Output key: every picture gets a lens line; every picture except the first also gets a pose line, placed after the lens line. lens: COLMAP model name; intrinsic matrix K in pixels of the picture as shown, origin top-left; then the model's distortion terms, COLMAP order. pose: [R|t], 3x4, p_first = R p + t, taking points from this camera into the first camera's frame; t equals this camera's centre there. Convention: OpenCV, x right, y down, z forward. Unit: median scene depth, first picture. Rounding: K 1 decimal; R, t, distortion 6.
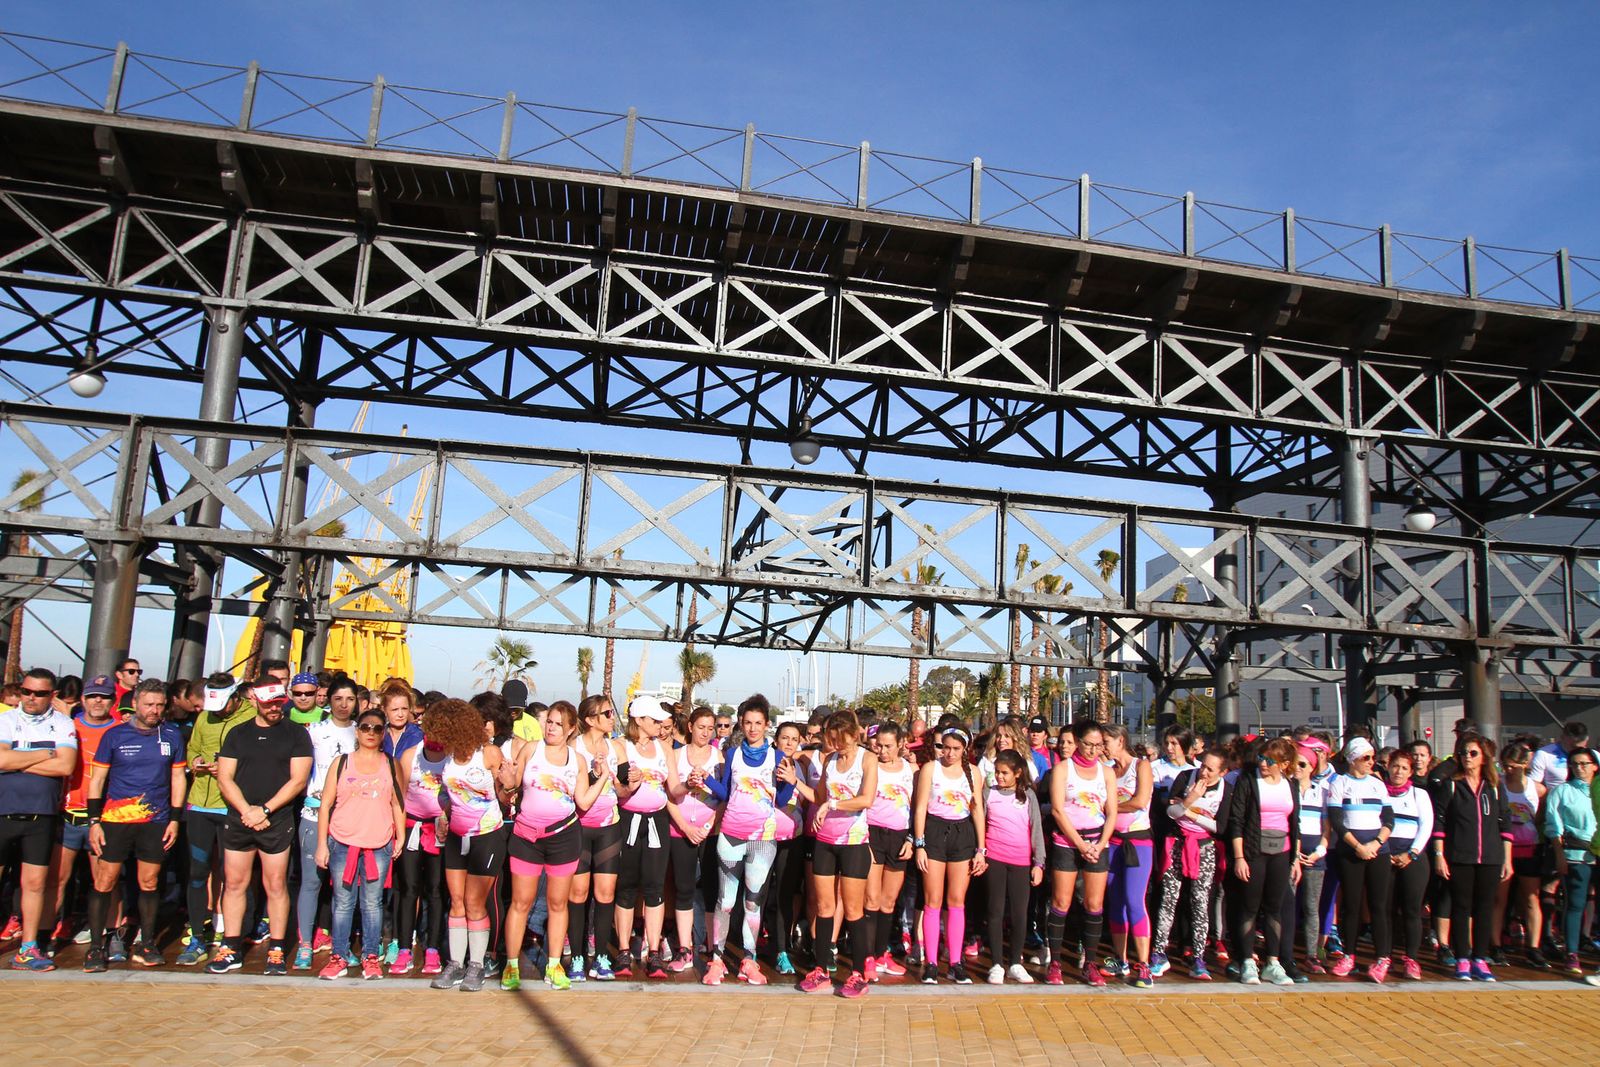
lens RADIAL K [[1175.9, 0, 796.4], [0, 1175.9, 544.6], [0, 0, 1]] dist [-0.099018, 0.065887]
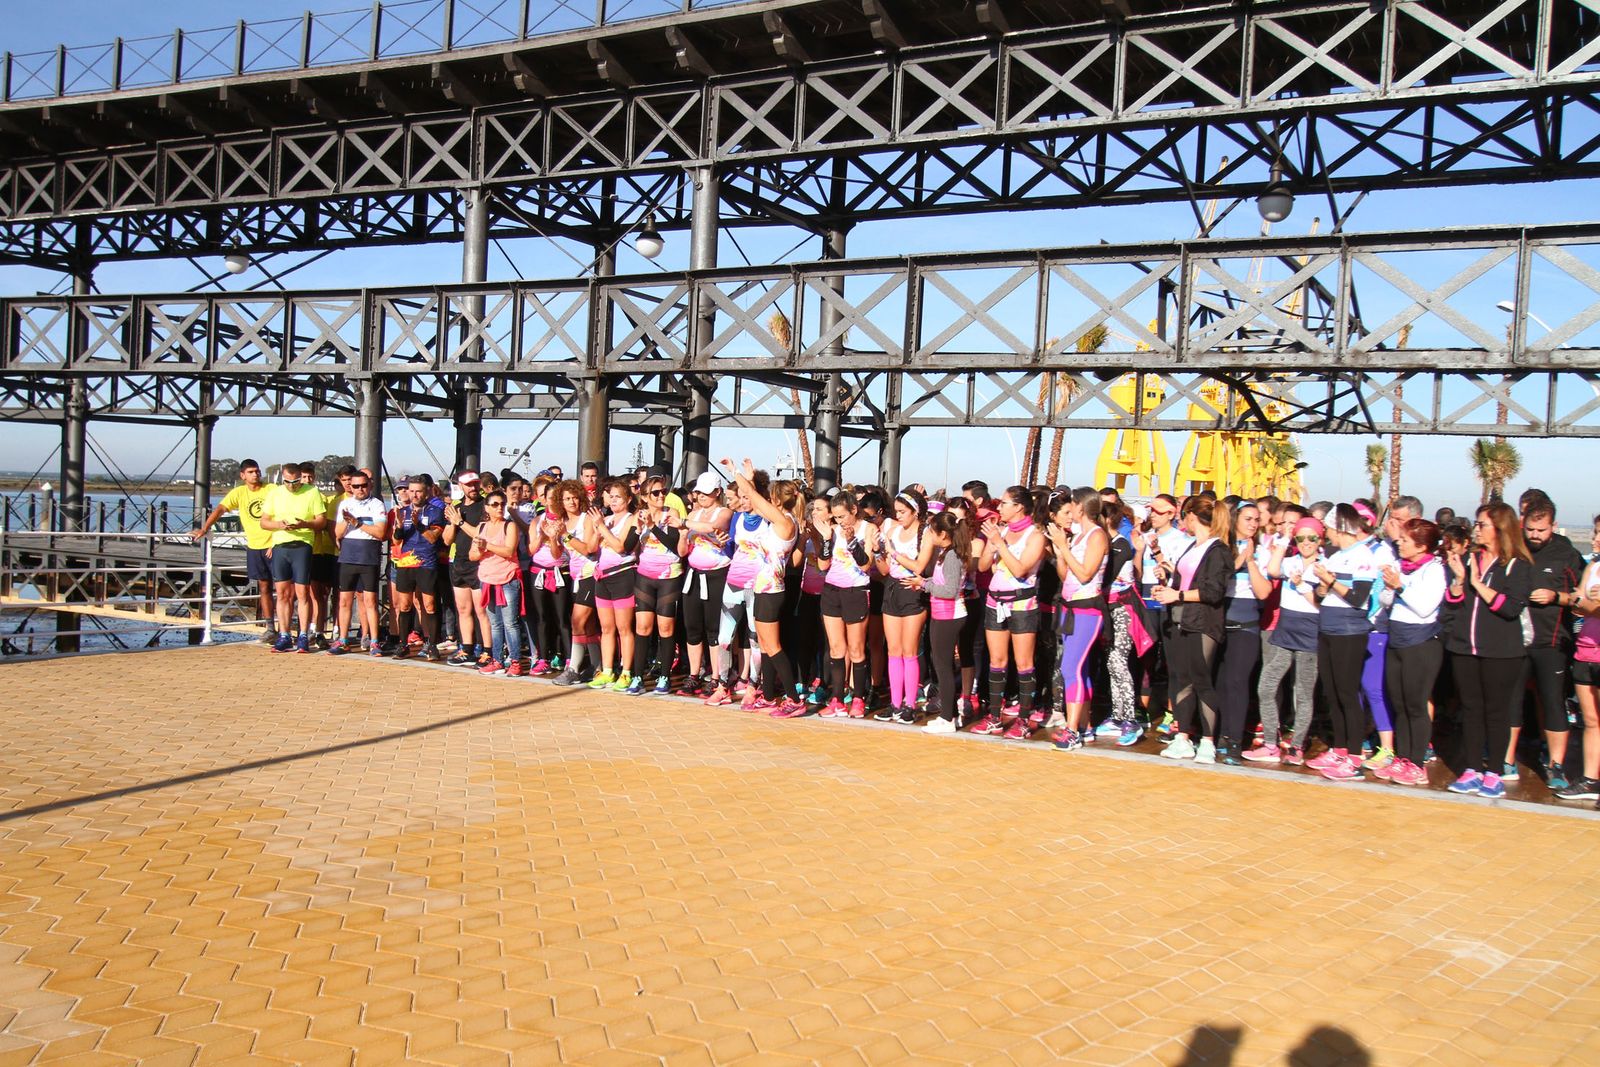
lens RADIAL K [[1323.0, 0, 796.6], [0, 1323.0, 546.4], [0, 0, 1]] dist [-0.089932, 0.066812]
pose [[0.756324, 0.004549, -0.654181, 0.416212], [0.097394, 0.988049, 0.119471, 0.022410], [0.646906, -0.154072, 0.746843, 0.005556]]
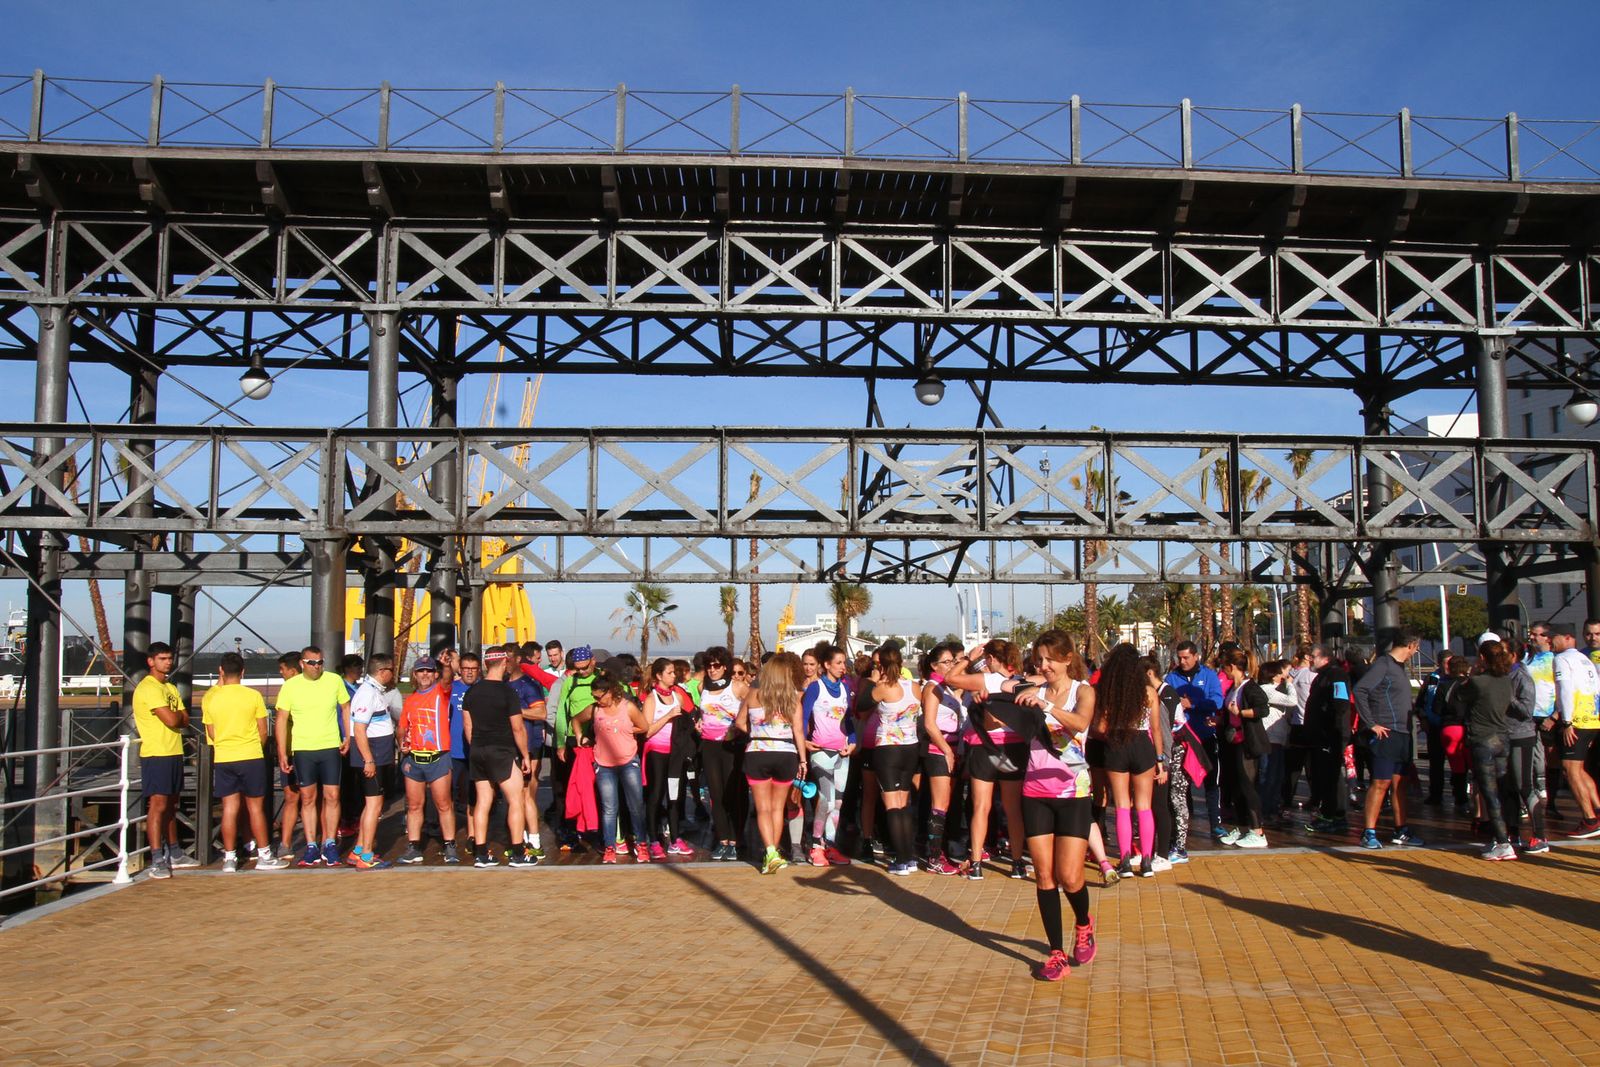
lens RADIAL K [[1401.8, 0, 796.5], [0, 1401.8, 543.5], [0, 0, 1]] dist [-0.096754, 0.094993]
pose [[0.990000, -0.065708, -0.124833, 0.040246], [0.074217, 0.995136, 0.064781, -0.040038], [0.119969, -0.073398, 0.990061, -0.250988]]
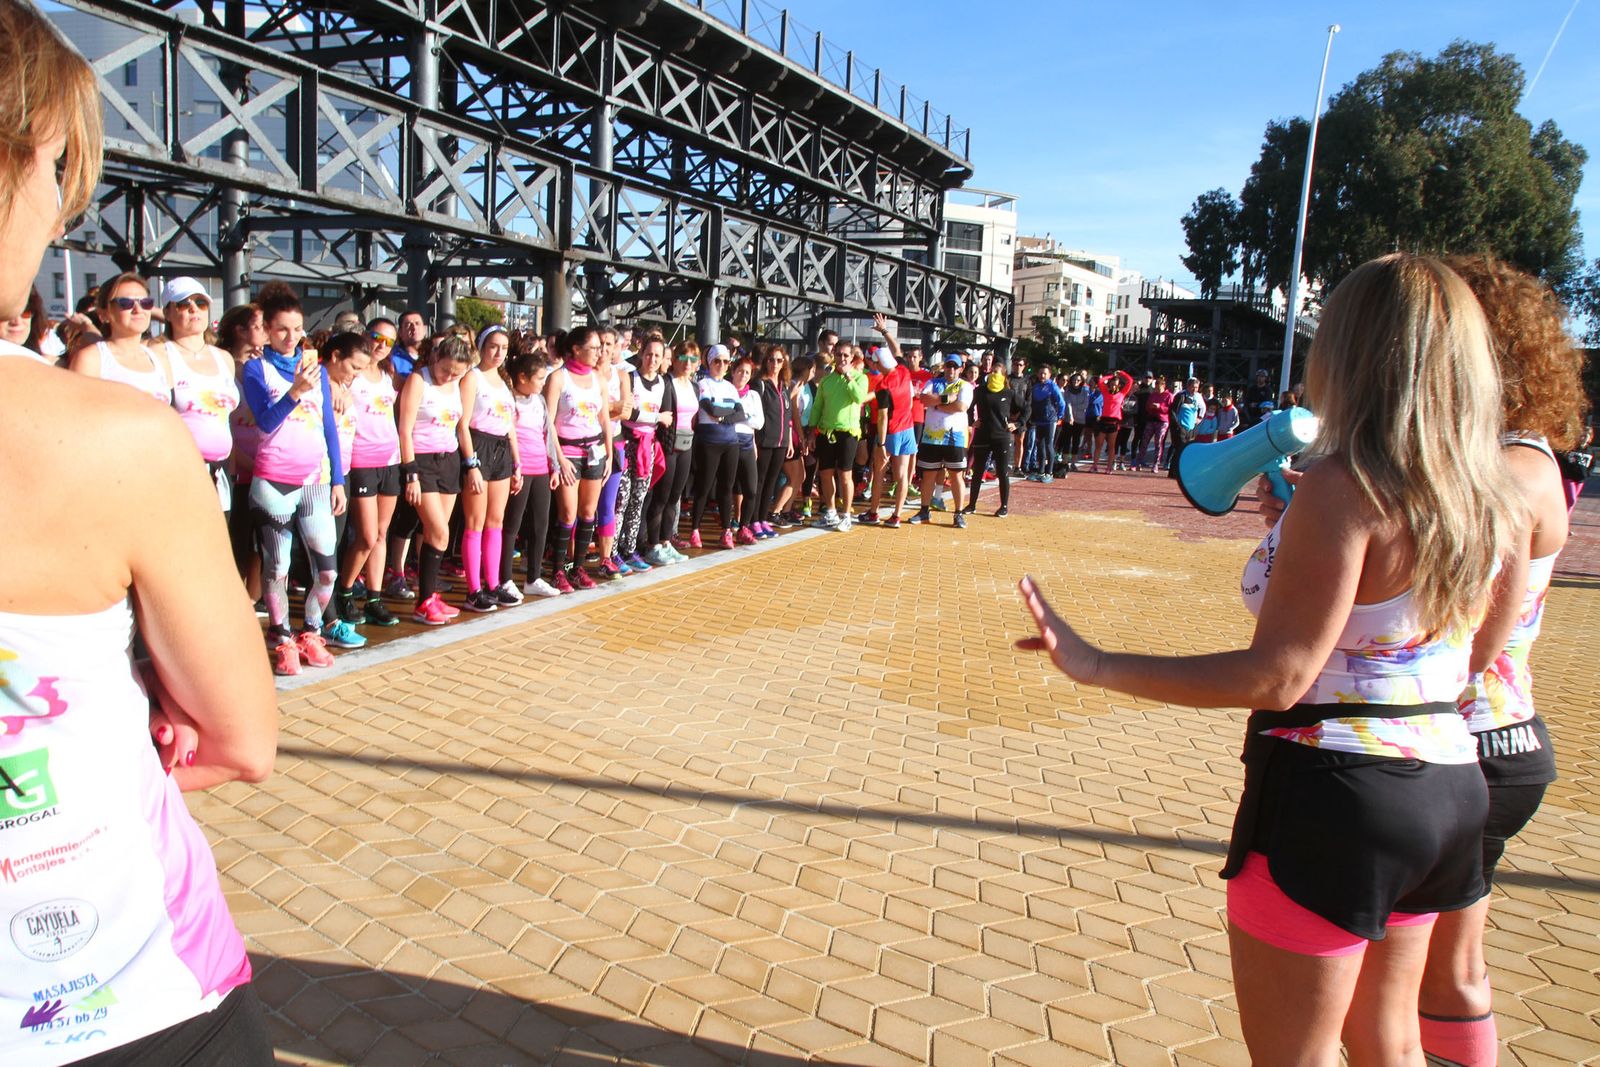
lens RADIAL K [[1175.9, 0, 796.4], [0, 1175.9, 544.6], [0, 0, 1]] dist [-0.099018, 0.065887]
pose [[0.522926, -0.141522, 0.840547, -0.245801], [-0.158480, 0.952783, 0.259013, 0.022051], [-0.837516, -0.268654, 0.475807, 0.169987]]
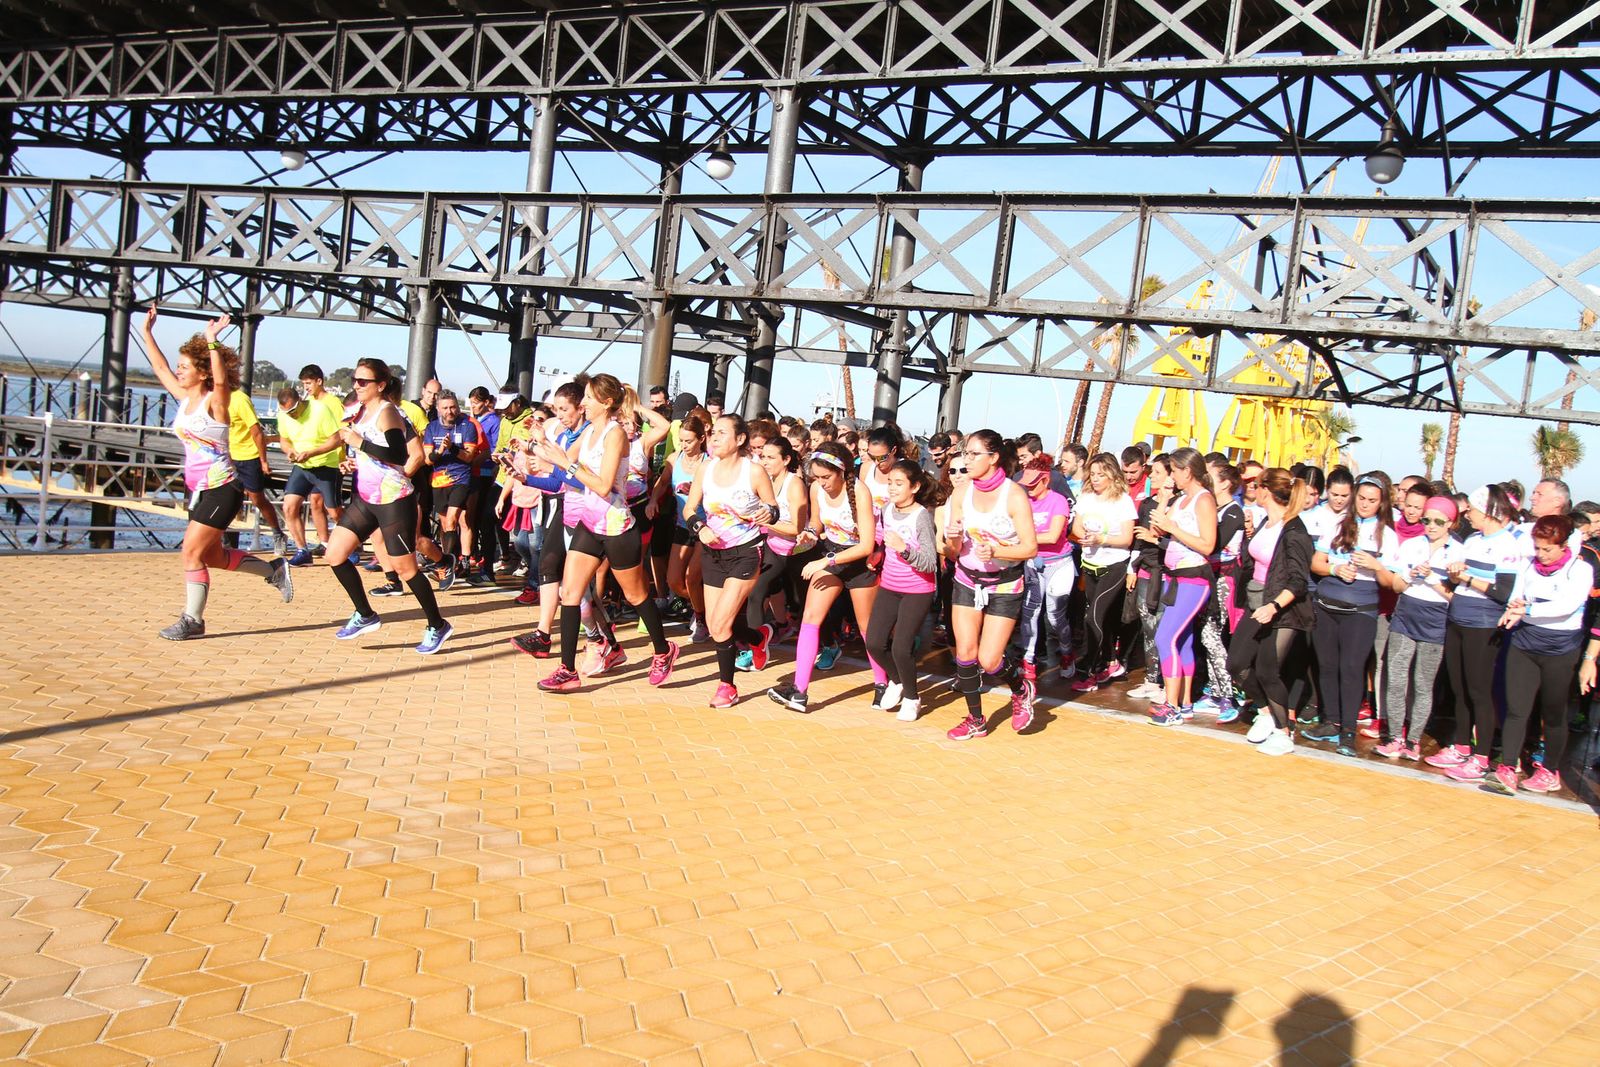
lens RADIAL K [[1323.0, 0, 796.6], [0, 1323.0, 546.4], [0, 0, 1]] dist [-0.089932, 0.066812]
pose [[0.740661, 0.086778, -0.666251, 0.373347], [0.032432, 0.985851, 0.164459, 0.023580], [0.671096, -0.143417, 0.727367, 0.012148]]
